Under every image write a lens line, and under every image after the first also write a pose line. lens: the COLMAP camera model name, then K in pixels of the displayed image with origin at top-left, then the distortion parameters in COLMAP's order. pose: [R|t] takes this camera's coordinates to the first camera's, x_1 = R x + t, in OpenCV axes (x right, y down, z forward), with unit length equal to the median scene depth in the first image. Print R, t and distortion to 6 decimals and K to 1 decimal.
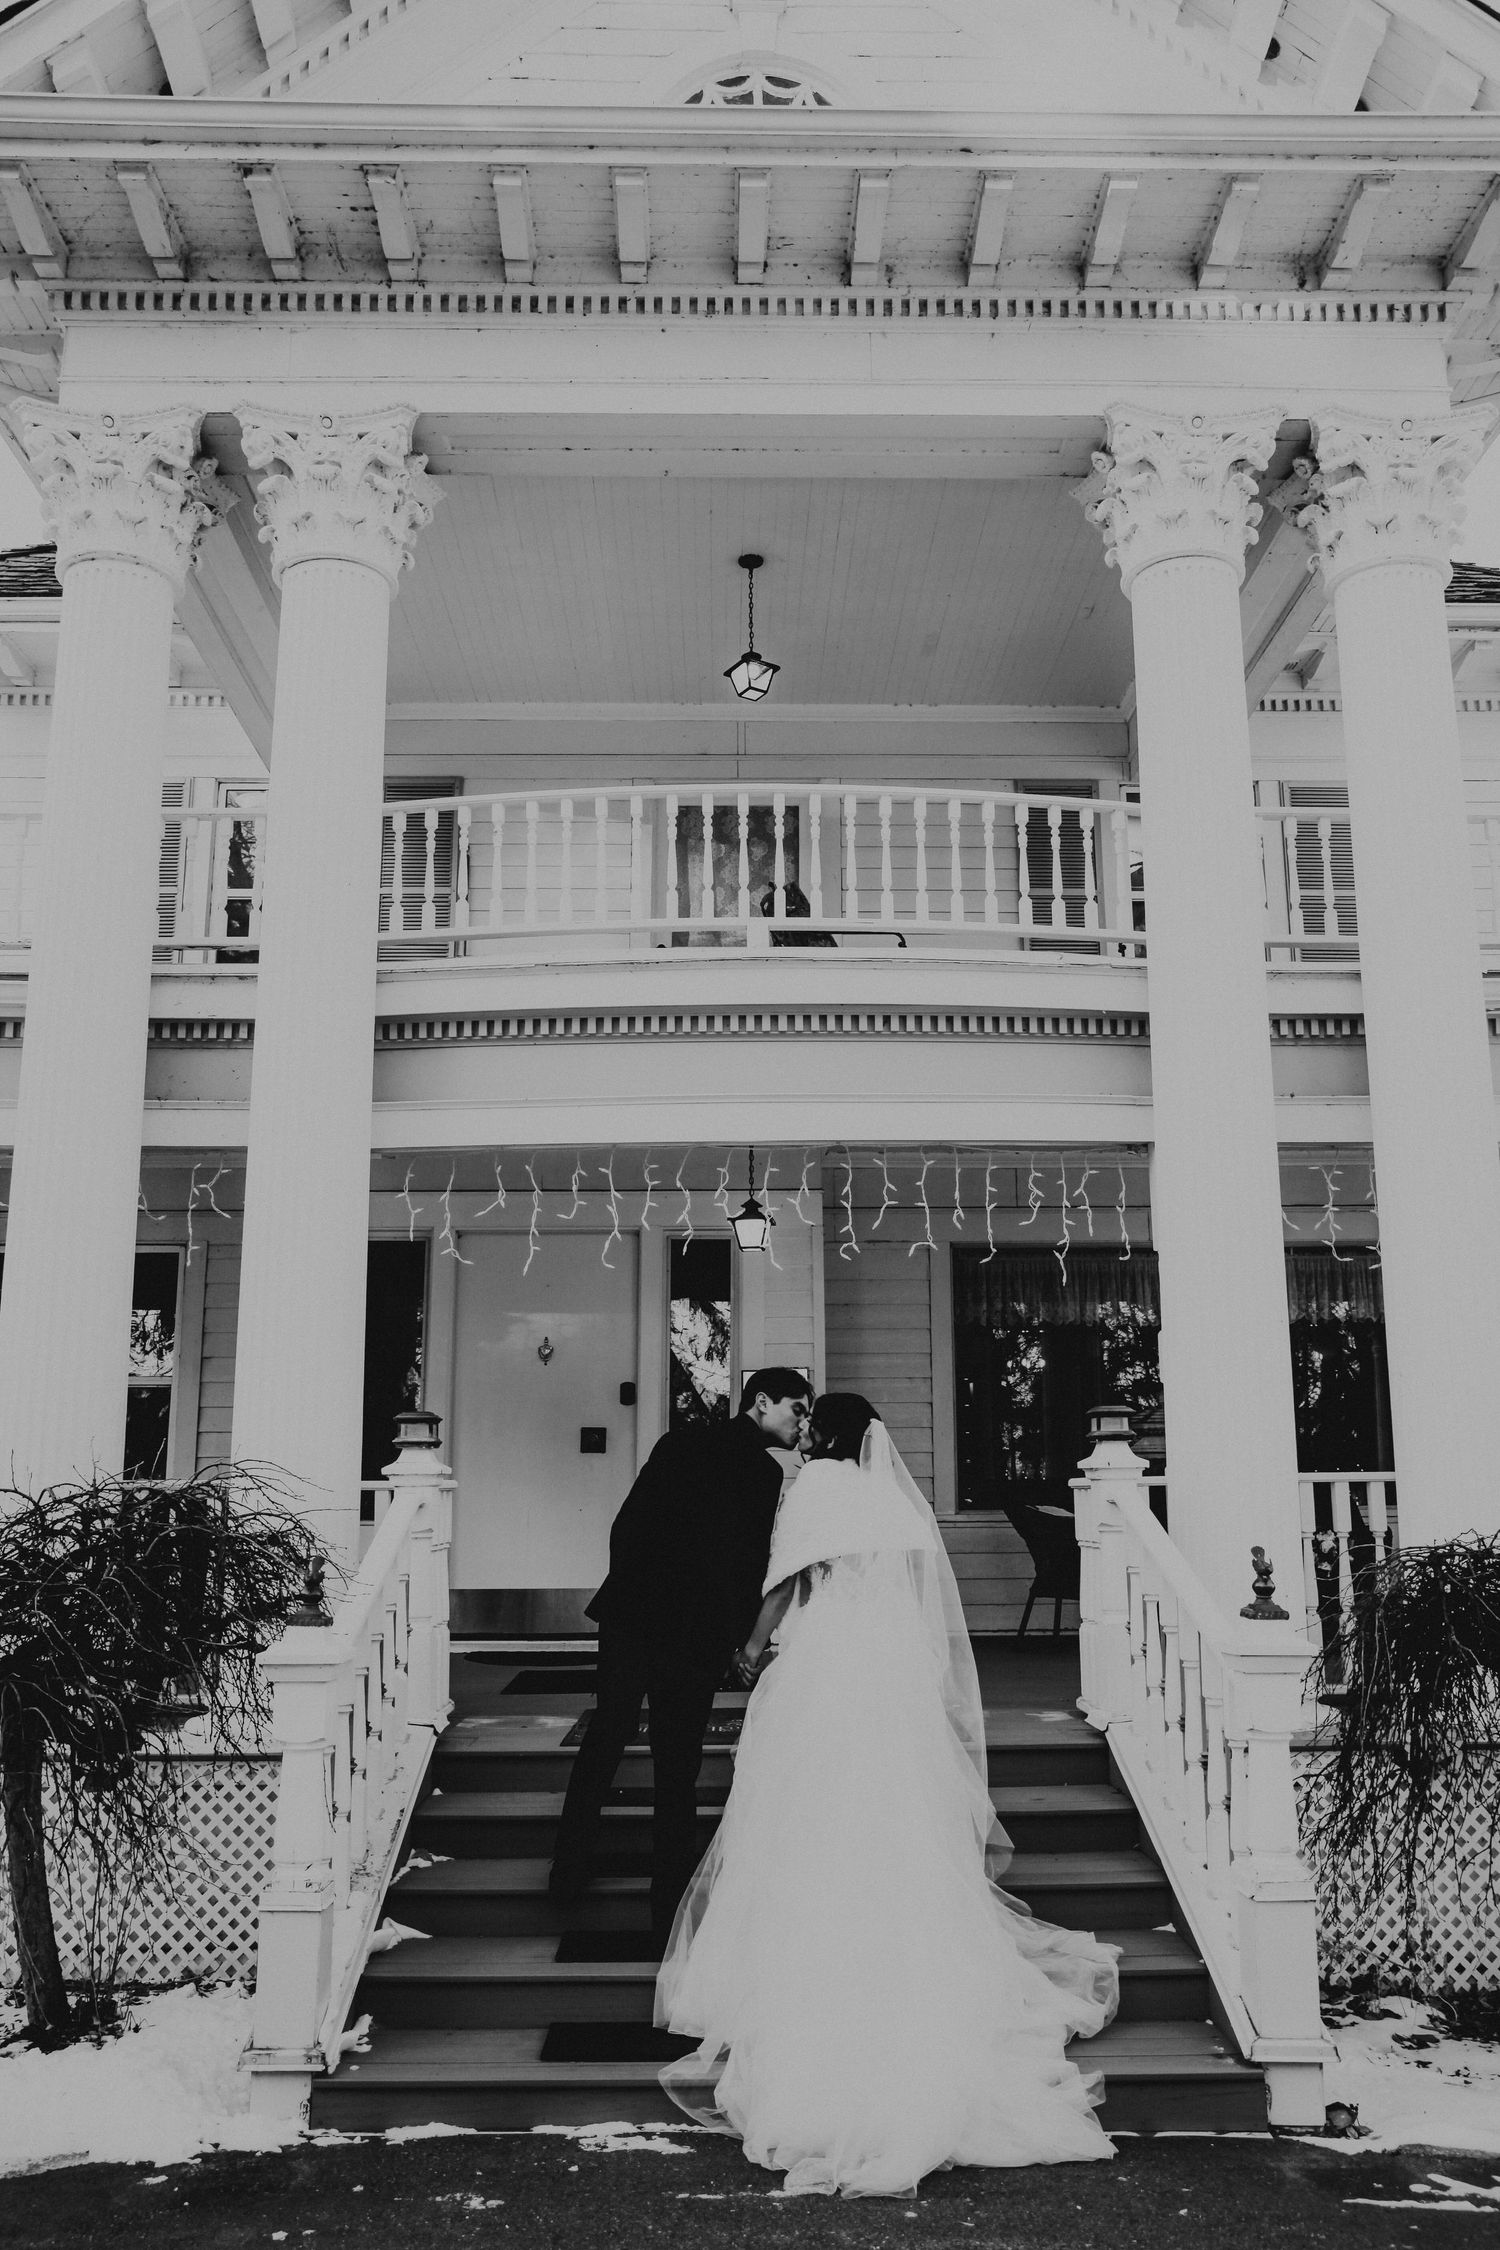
lens RADIAL K [[1816.0, 0, 750.0], [0, 1816.0, 1125.0], [0, 0, 1]] dist [-0.076322, 0.109254]
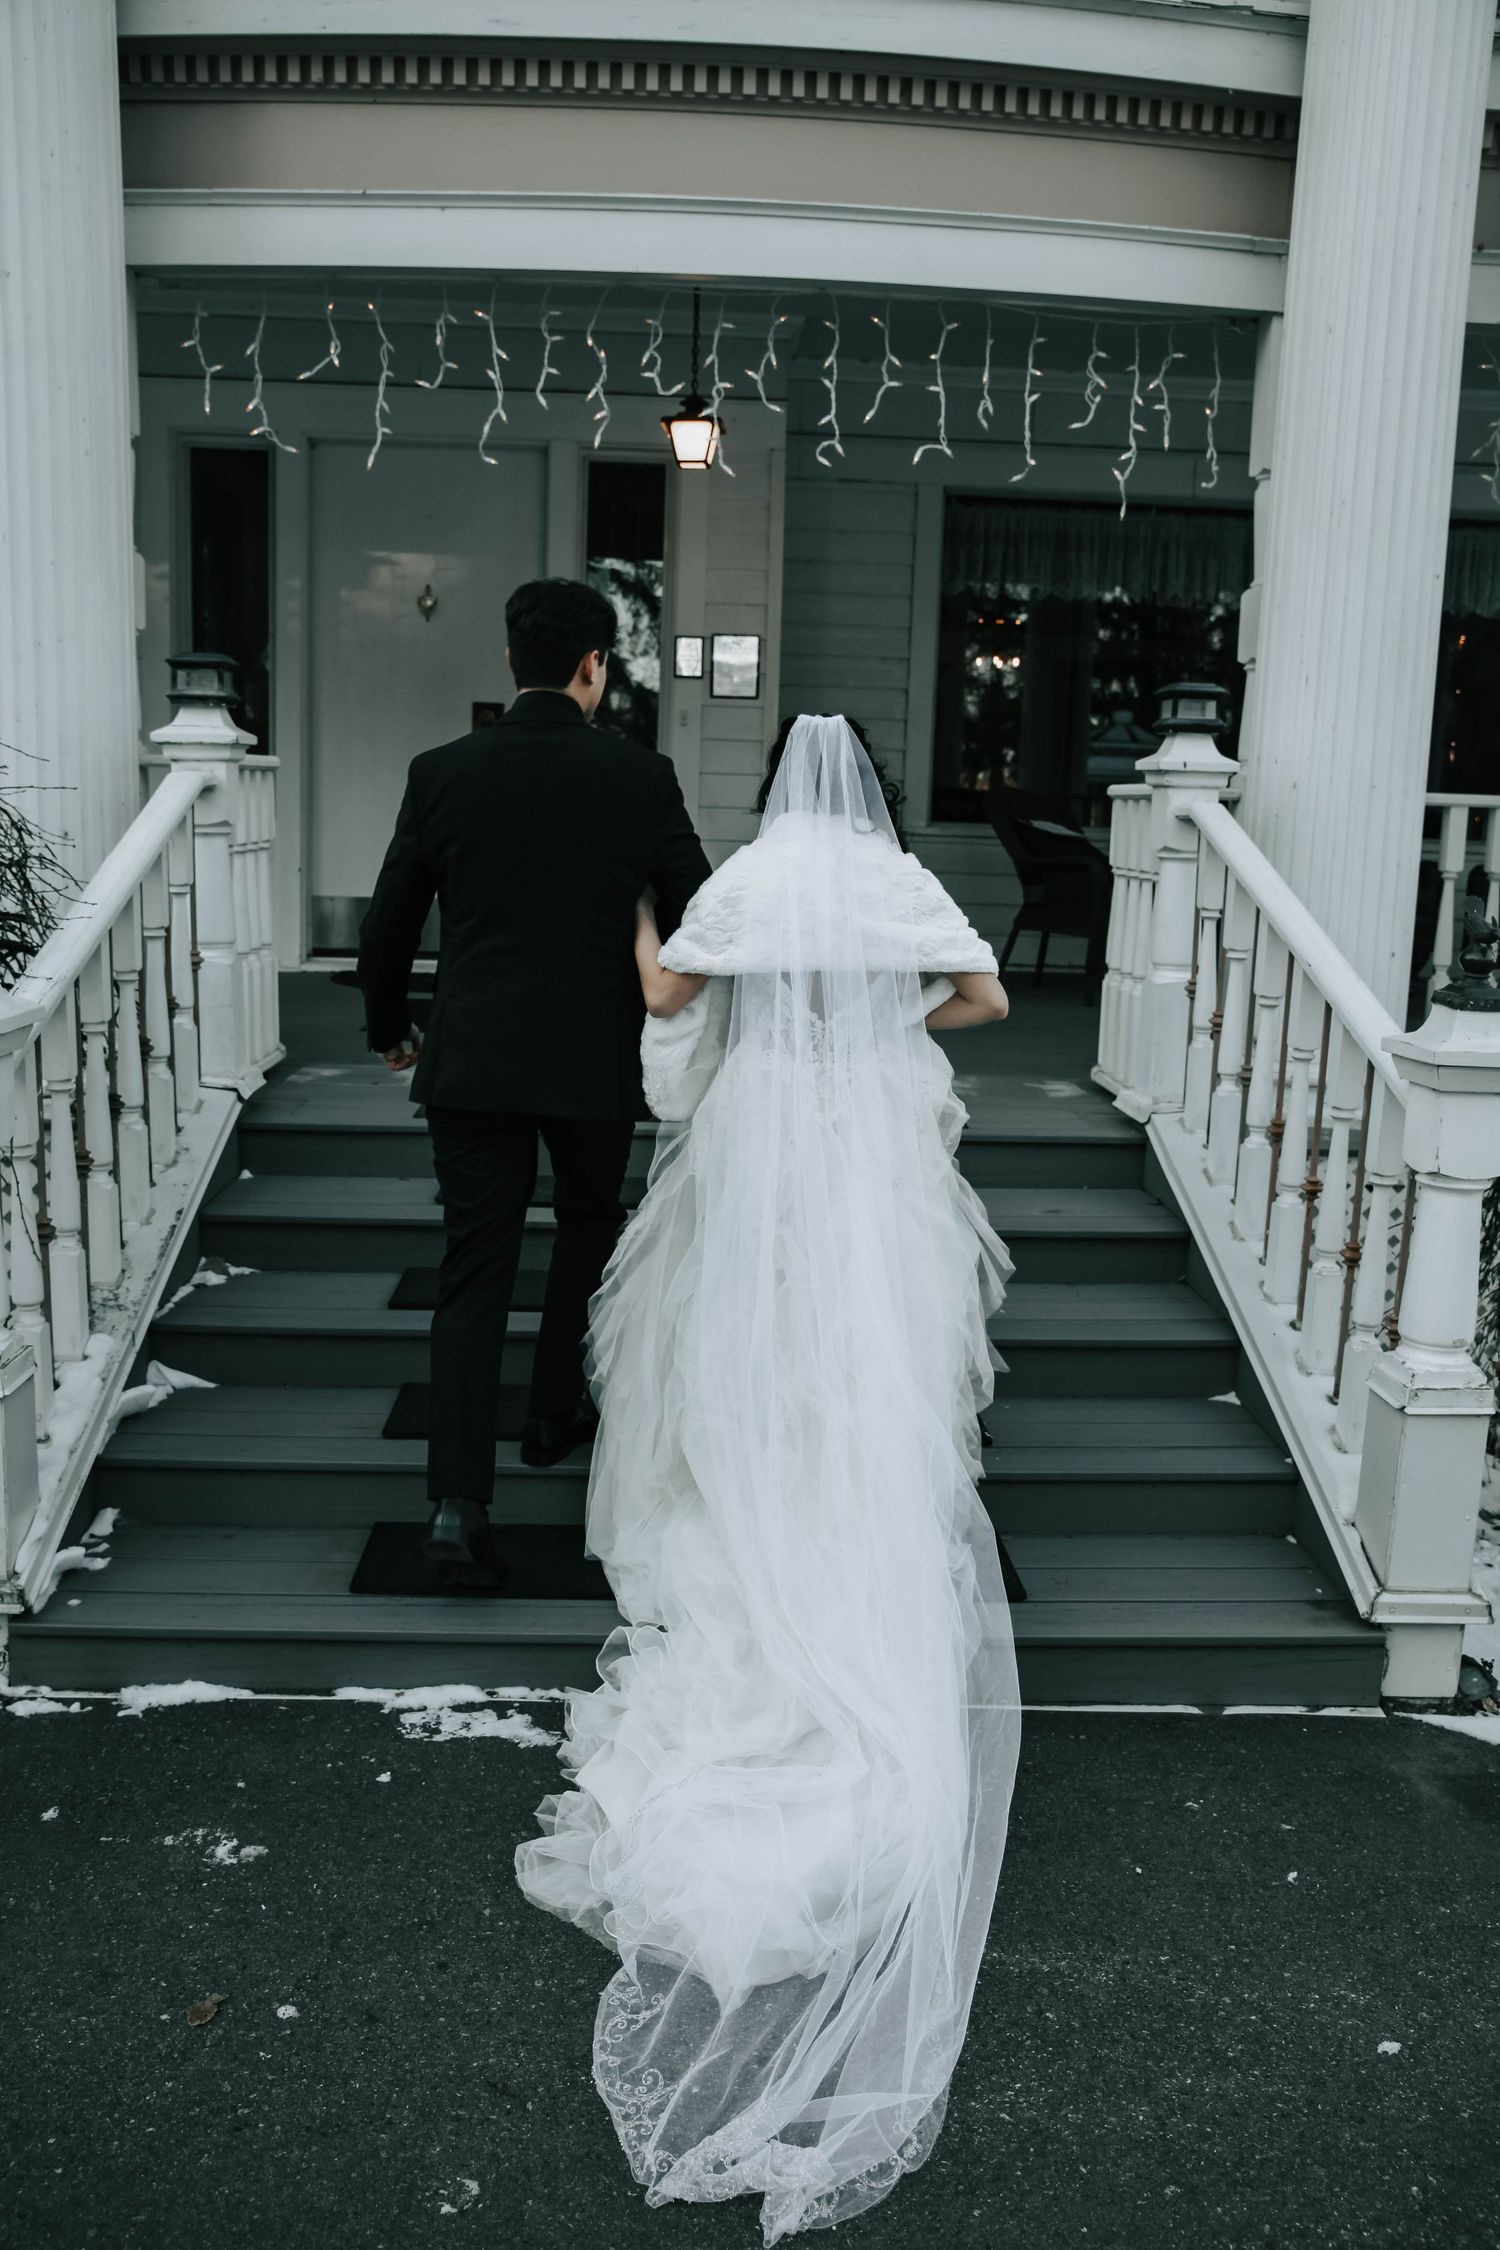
lens RADIAL K [[1816.0, 0, 750.0], [0, 1816.0, 1125.0], [0, 0, 1]] dist [-0.076322, 0.109254]
pose [[0.998696, 0.029056, 0.041971, 0.002752], [-0.042524, 0.928414, 0.369106, 0.089071], [-0.028241, -0.370410, 0.928439, 0.406290]]
